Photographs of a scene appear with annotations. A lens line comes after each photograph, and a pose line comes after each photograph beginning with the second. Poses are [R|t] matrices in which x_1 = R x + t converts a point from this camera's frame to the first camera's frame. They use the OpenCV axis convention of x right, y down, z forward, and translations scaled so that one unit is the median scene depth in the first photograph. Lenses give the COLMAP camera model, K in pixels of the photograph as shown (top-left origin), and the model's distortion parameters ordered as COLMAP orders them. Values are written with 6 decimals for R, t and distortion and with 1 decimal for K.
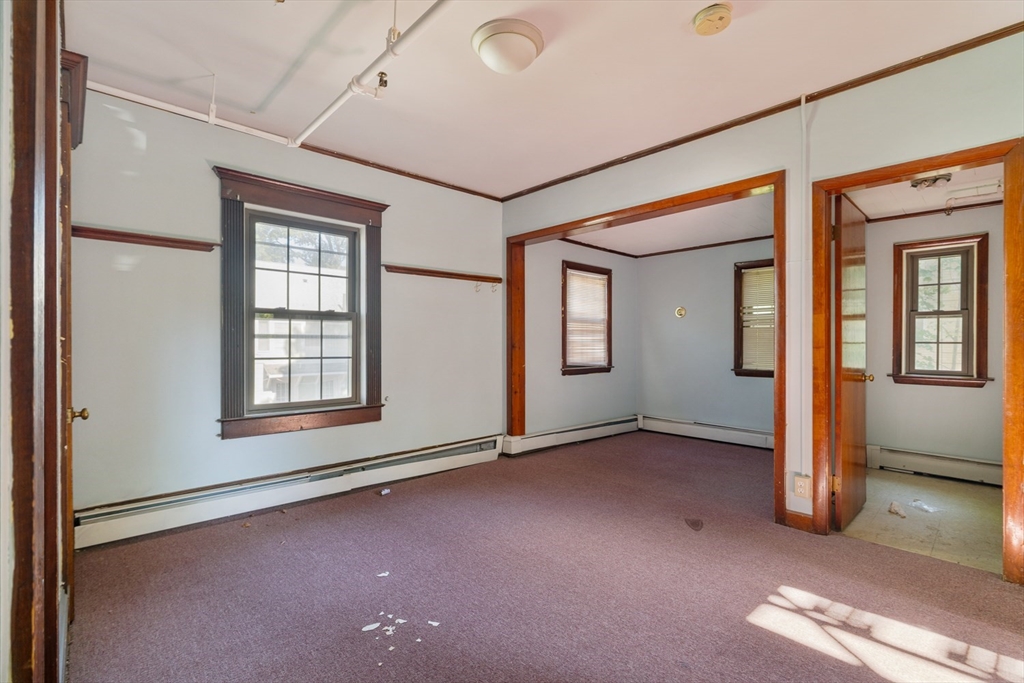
lens RADIAL K [[469.6, 0, 511.4], [0, 469.6, 342.6], [0, 0, 1]] dist [0.004058, -0.000072]
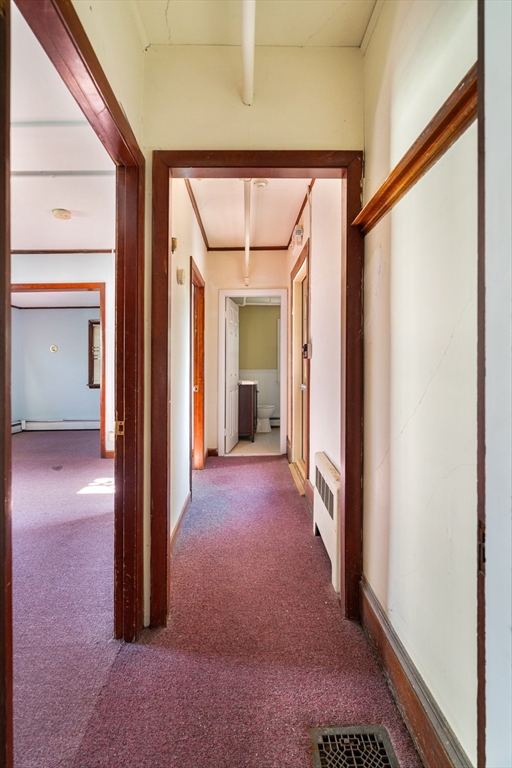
lens RADIAL K [[352.2, 0, 243.3], [0, 352.2, 367.0], [0, 0, 1]] dist [0.004058, -0.000072]
pose [[0.678923, 0.000630, 0.734210, -0.064696], [0.001709, 0.999996, -0.002438, -0.000465], [-0.734208, 0.002910, 0.678918, -0.237933]]
